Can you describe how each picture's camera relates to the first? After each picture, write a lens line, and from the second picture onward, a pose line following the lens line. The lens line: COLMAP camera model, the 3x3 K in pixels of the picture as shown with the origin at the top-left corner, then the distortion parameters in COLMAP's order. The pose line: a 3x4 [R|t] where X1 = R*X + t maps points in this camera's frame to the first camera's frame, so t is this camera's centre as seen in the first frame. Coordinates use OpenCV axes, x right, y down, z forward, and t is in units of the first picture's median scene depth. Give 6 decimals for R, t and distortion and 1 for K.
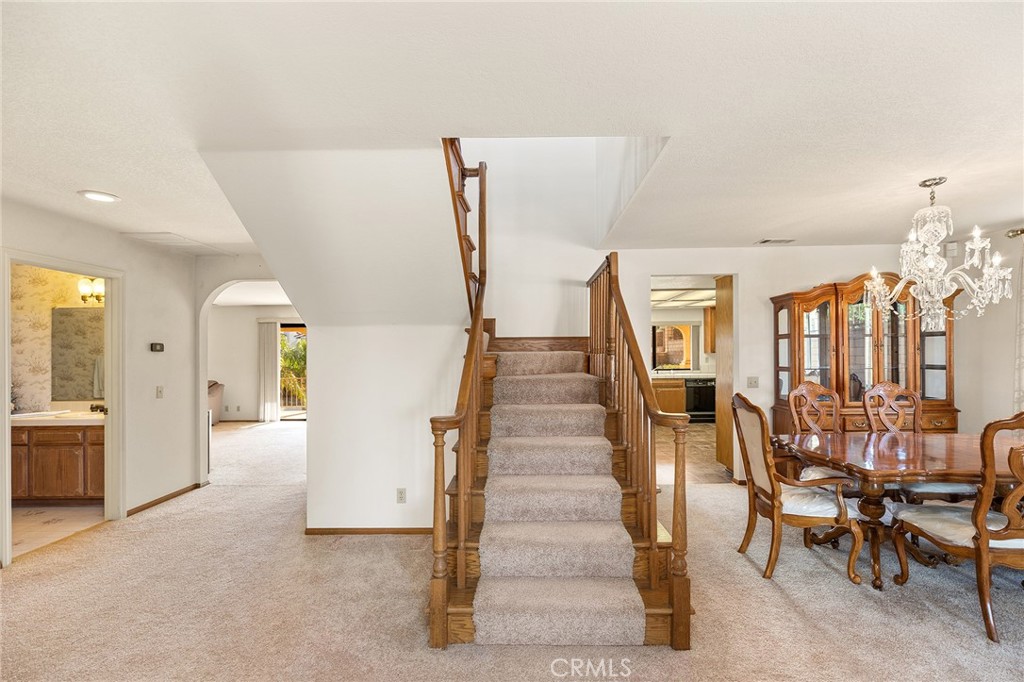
lens RADIAL K [[443.8, 0, 516.5], [0, 443.8, 358.9], [0, 0, 1]] dist [0.000658, 0.000171]
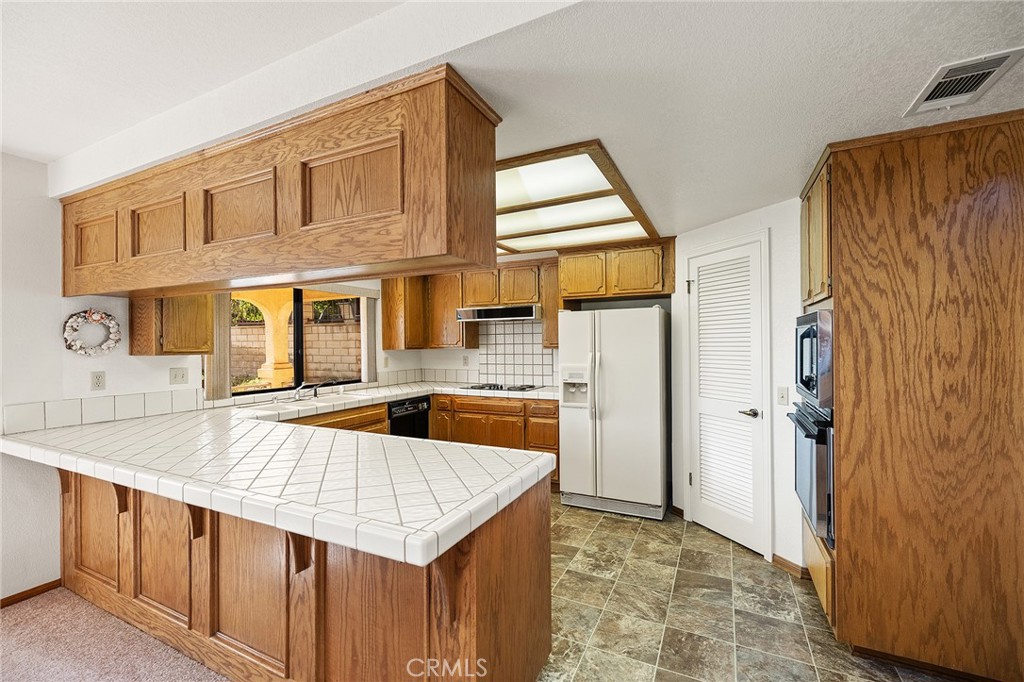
lens RADIAL K [[431.1, 0, 509.3], [0, 431.1, 339.5], [0, 0, 1]] dist [-0.000263, -0.000419]
pose [[0.416108, 0.017214, 0.909152, 0.009162], [0.016915, 0.999501, -0.026666, -0.019484], [-0.909158, 0.026474, 0.415609, 1.427268]]
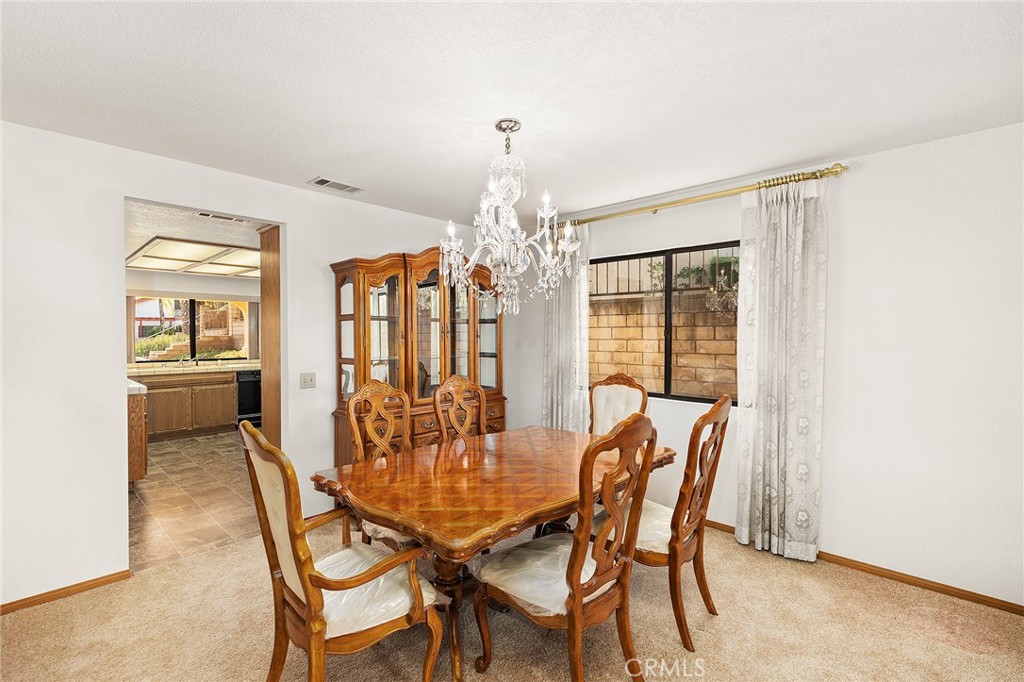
lens RADIAL K [[456.6, 0, 499.7], [0, 456.6, 344.9], [0, 0, 1]] dist [0.000620, 0.000043]
pose [[0.671843, -0.002473, 0.740690, 0.221389], [-0.000692, 0.999992, 0.003967, -0.008518], [-0.740693, -0.003178, 0.671836, 0.316110]]
